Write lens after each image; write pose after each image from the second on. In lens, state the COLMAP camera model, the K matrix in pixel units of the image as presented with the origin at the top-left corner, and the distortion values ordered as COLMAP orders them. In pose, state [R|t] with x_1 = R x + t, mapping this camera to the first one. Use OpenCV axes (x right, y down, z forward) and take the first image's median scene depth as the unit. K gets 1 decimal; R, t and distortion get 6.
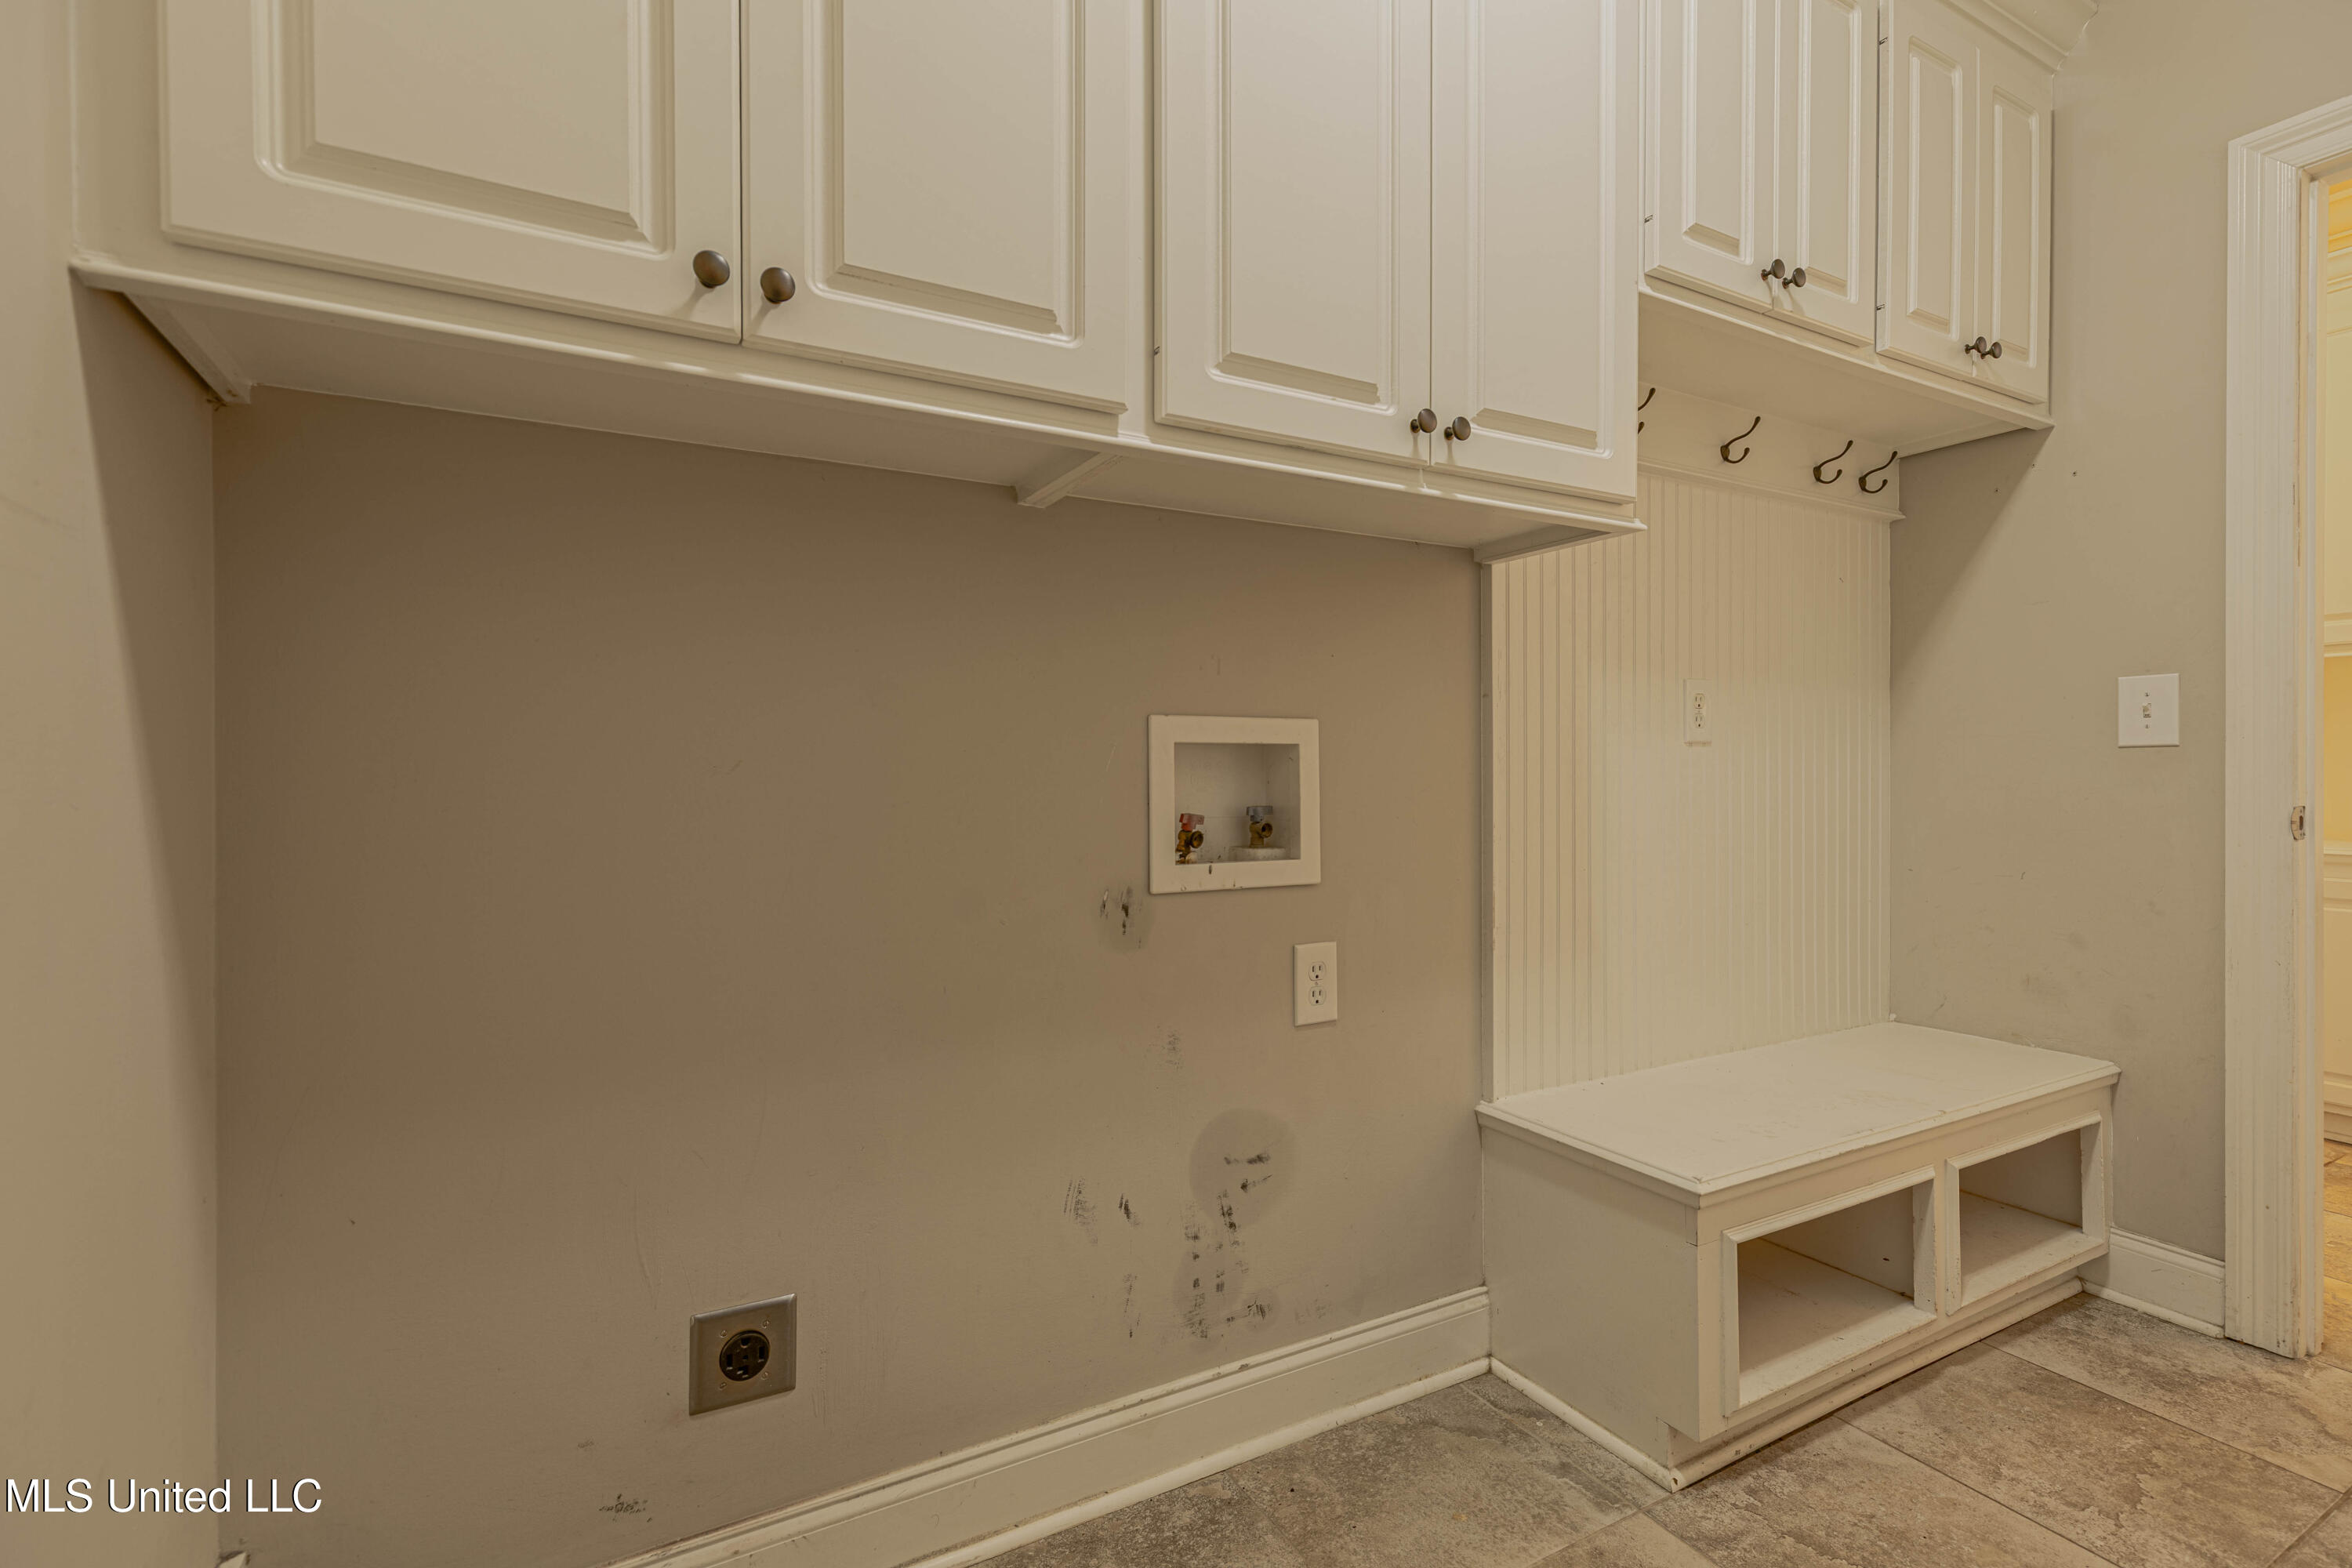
lens RADIAL K [[1073.3, 0, 1170.8], [0, 1073.3, 774.2], [0, 0, 1]] dist [0.015179, -0.003621]
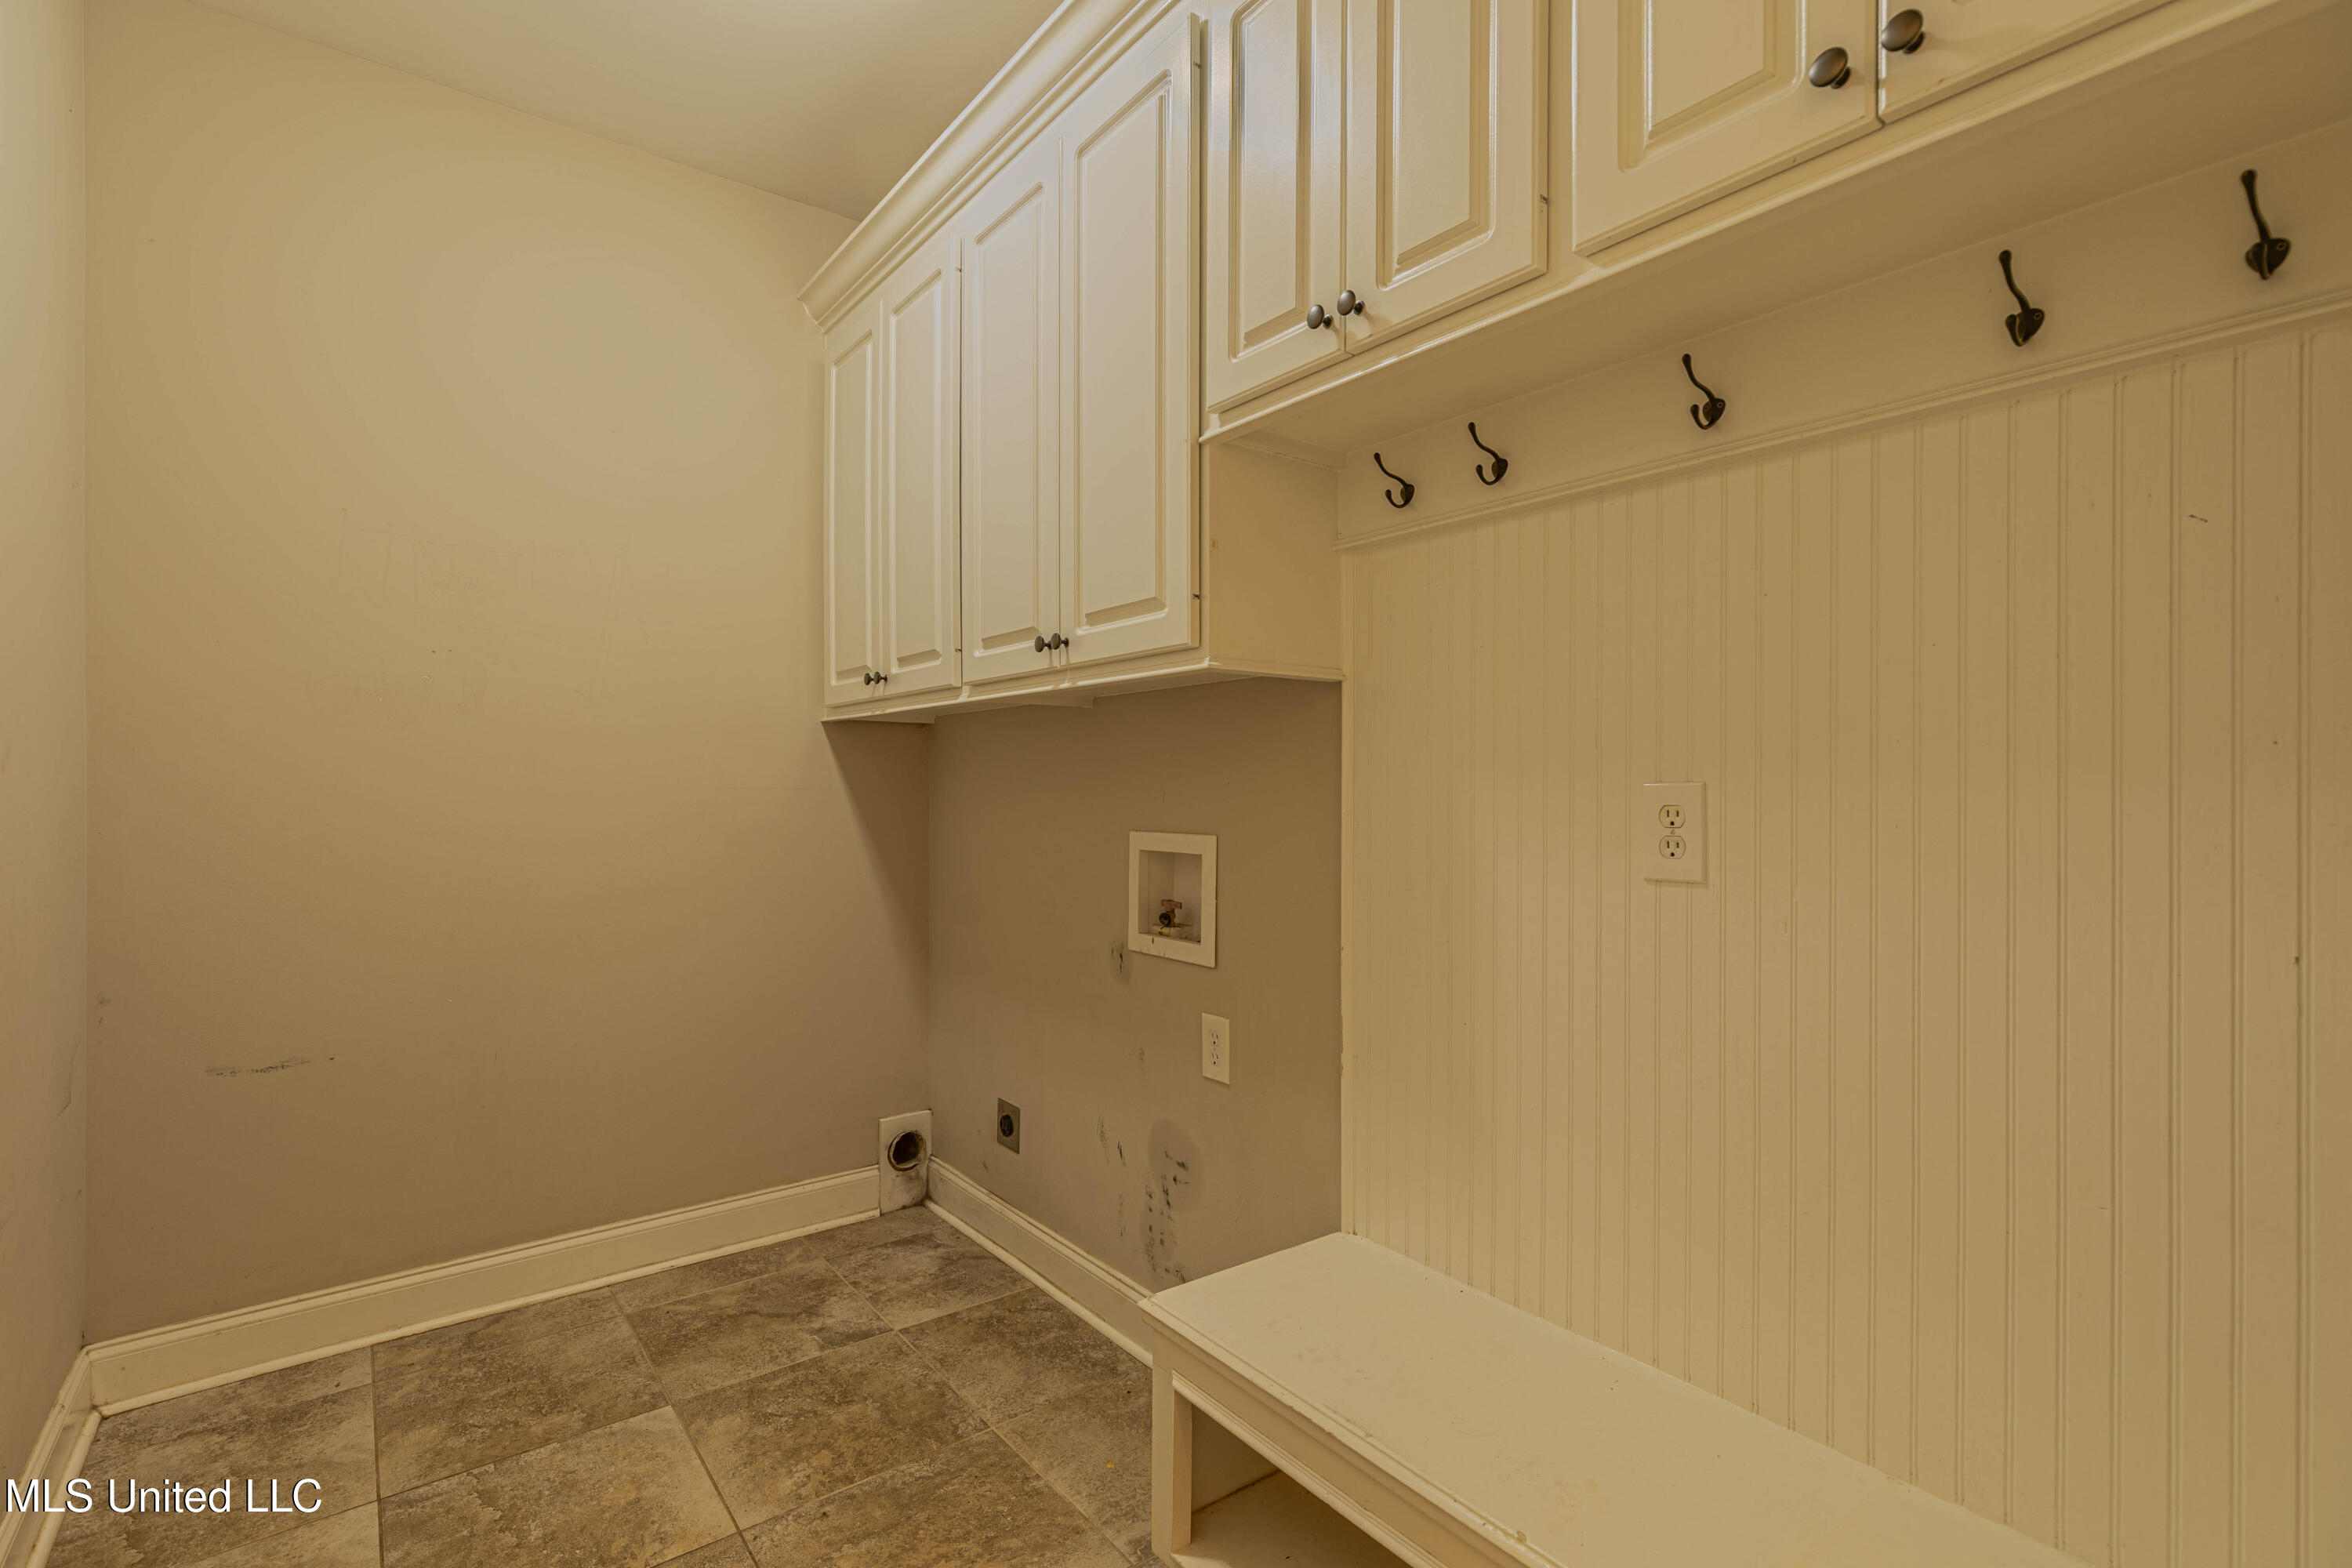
lens RADIAL K [[1073.3, 0, 1169.4], [0, 1073.3, 788.1], [0, 0, 1]] dist [0.015179, -0.003621]
pose [[0.137172, -0.004167, -0.990539, 1.431248], [-0.008657, 0.999948, -0.005406, -0.104038], [0.990509, 0.009317, 0.137128, 0.814472]]
